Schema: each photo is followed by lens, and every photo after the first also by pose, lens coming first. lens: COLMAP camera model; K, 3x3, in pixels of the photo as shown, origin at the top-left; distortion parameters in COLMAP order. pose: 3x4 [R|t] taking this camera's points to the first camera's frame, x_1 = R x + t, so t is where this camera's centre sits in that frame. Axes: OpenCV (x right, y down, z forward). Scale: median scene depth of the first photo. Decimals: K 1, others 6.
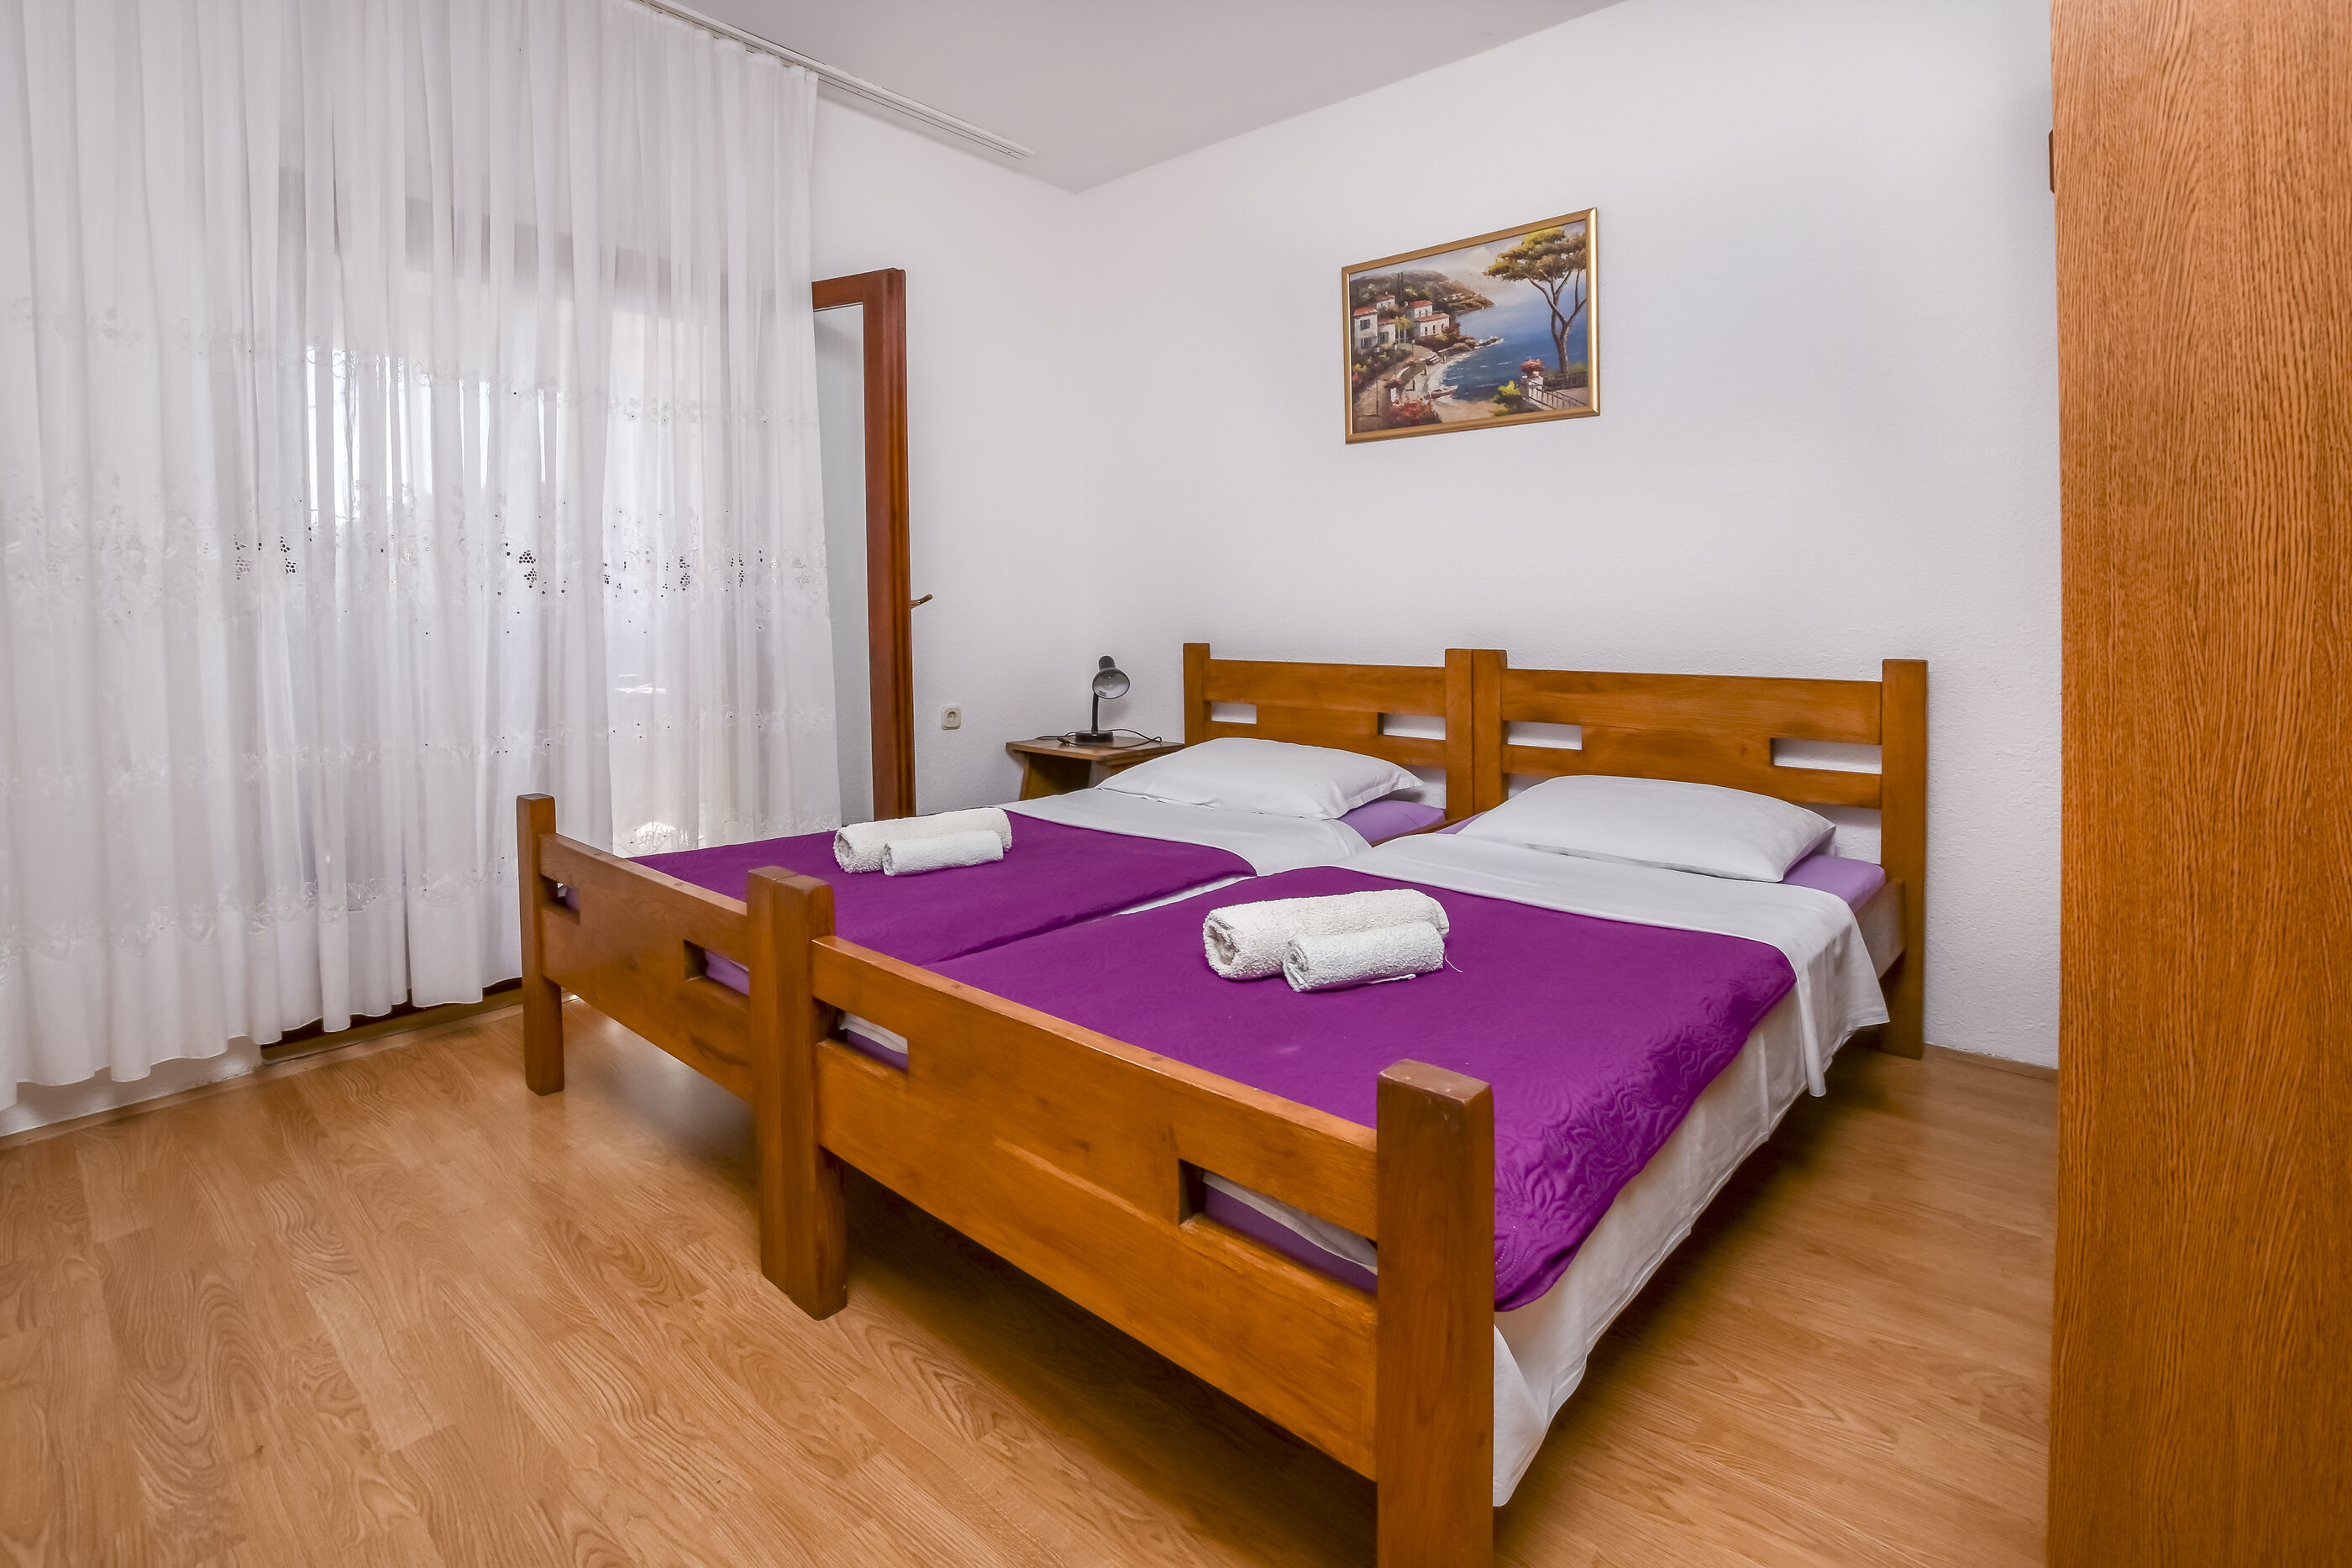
lens RADIAL K [[1079.9, 0, 1171.7], [0, 1079.9, 737.4], [0, 0, 1]] dist [-0.021269, 0.002000]
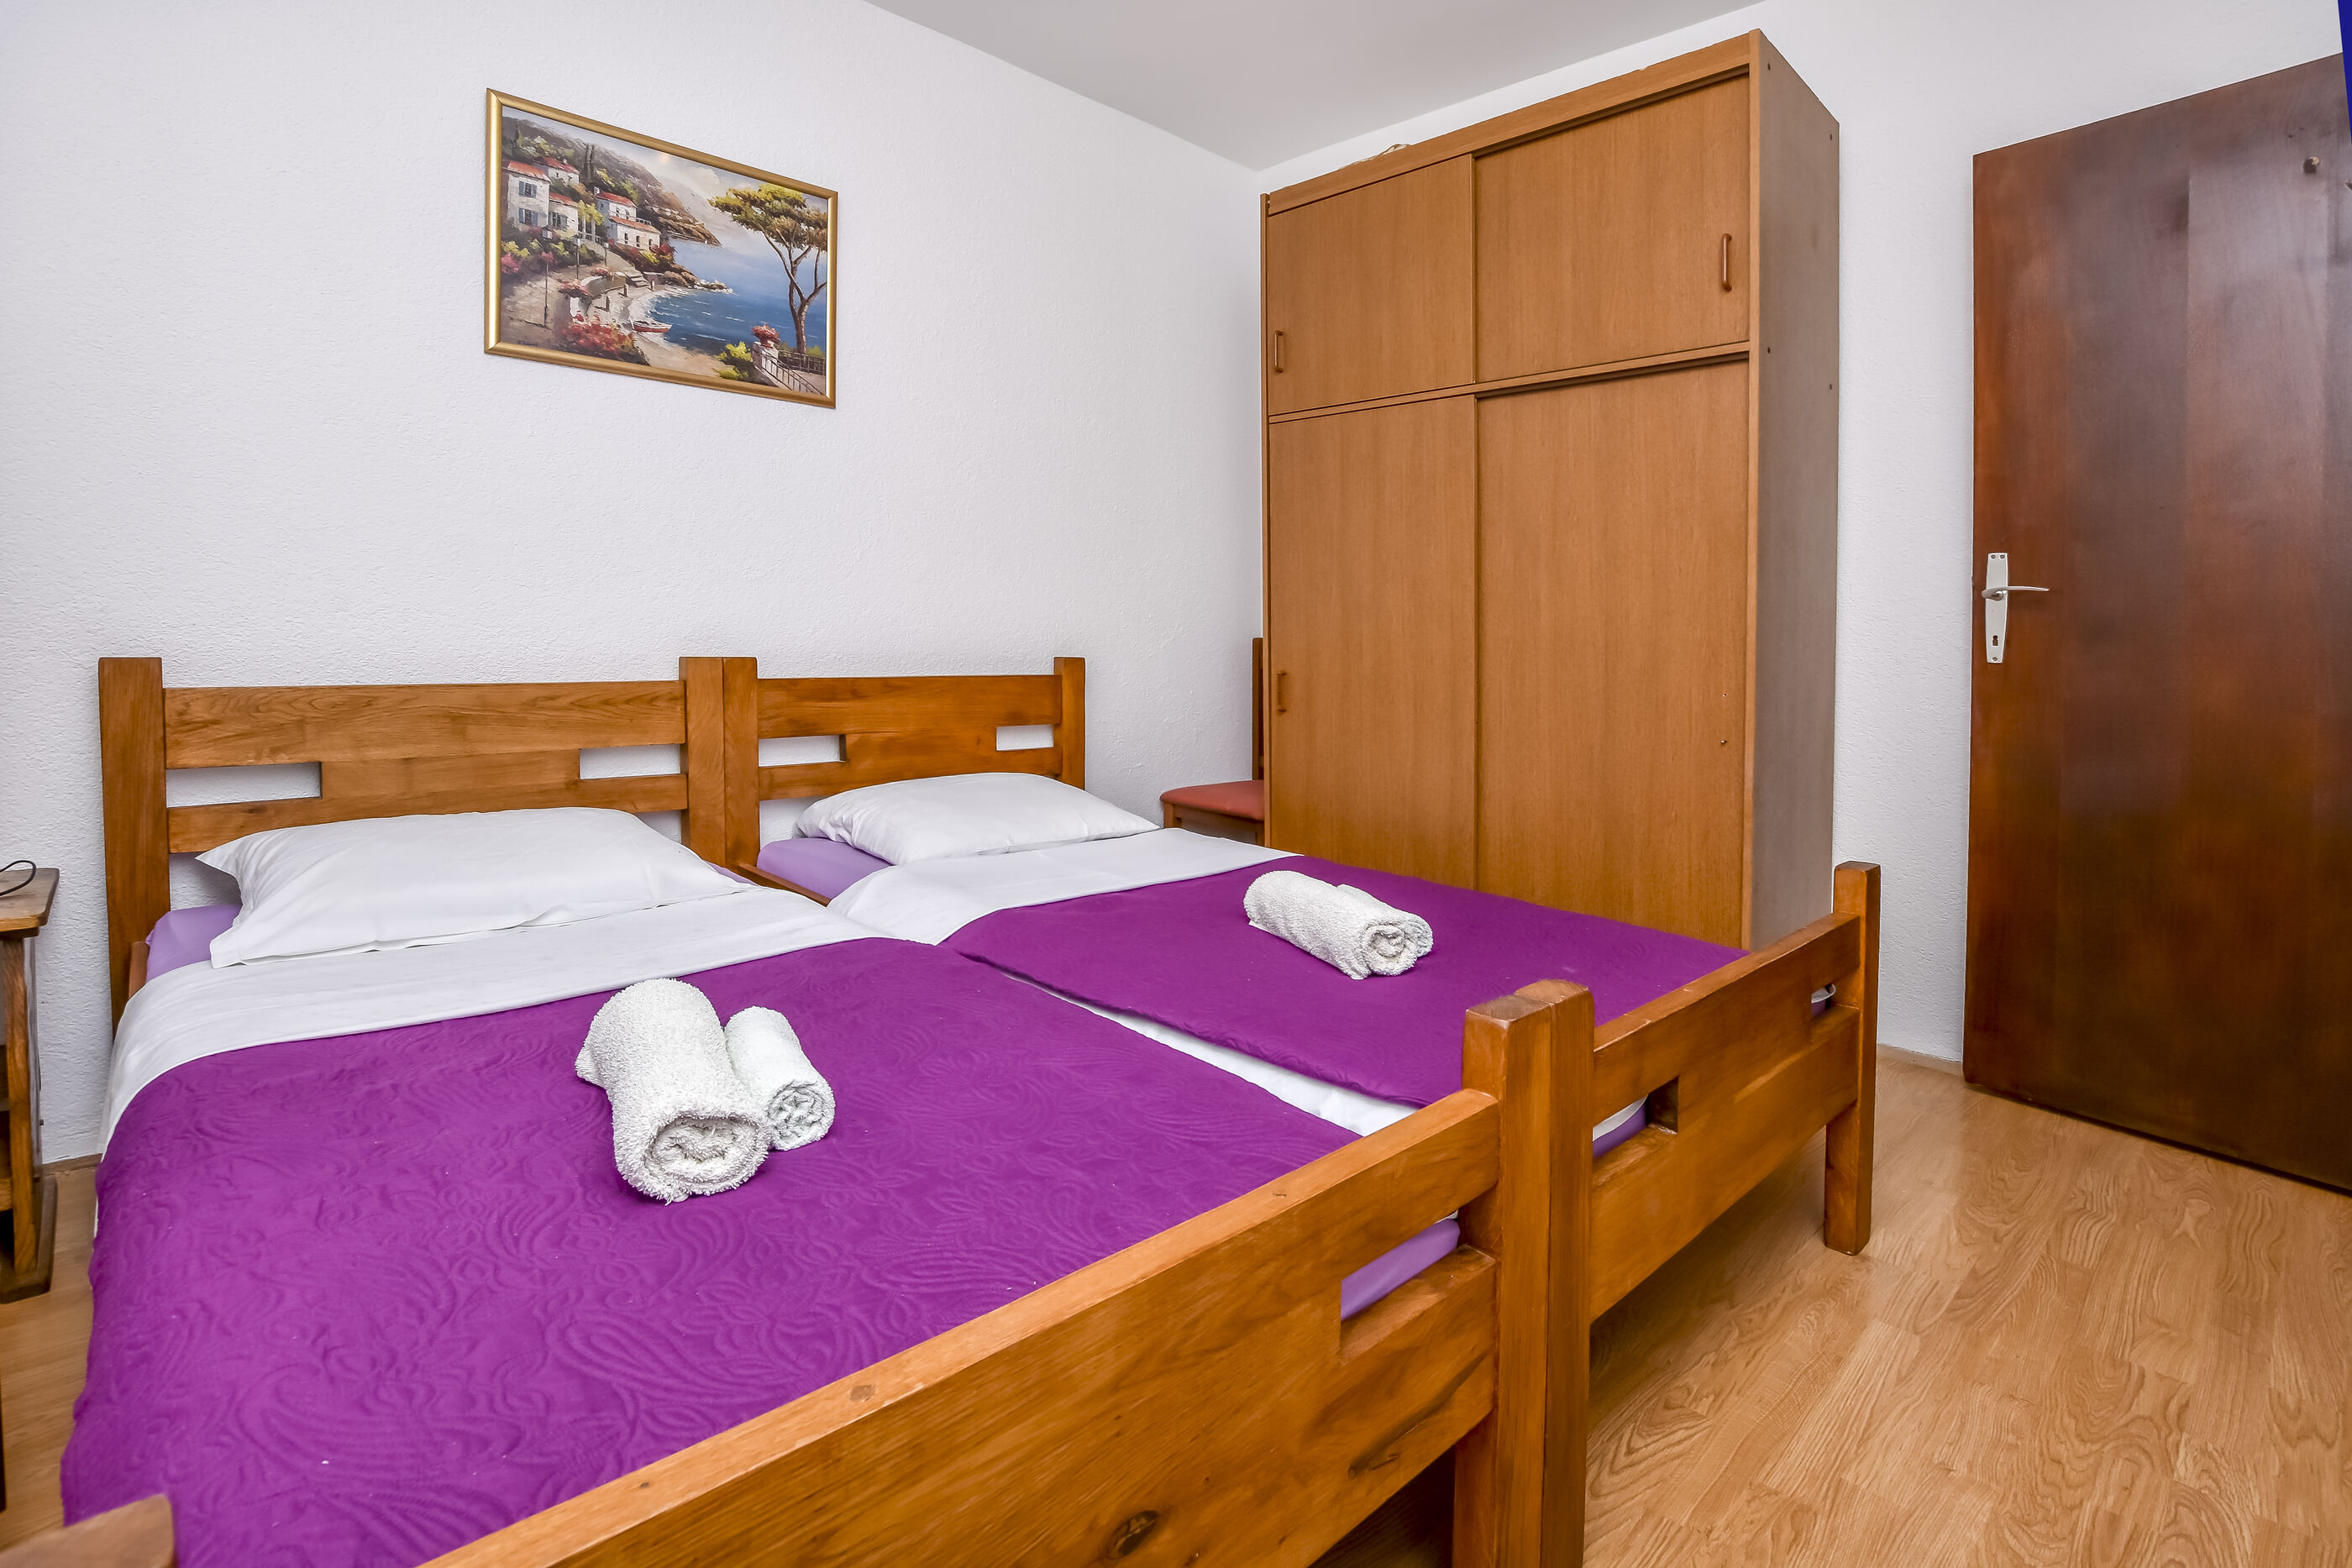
lens RADIAL K [[1132.7, 0, 1172.8], [0, 1132.7, 714.2], [0, 0, 1]] dist [-0.021340, 0.000578]
pose [[0.096470, -0.065245, 0.993195, -0.542265], [0.096599, 0.993753, 0.055899, -0.053383], [-0.990637, 0.090549, 0.102170, 0.578446]]
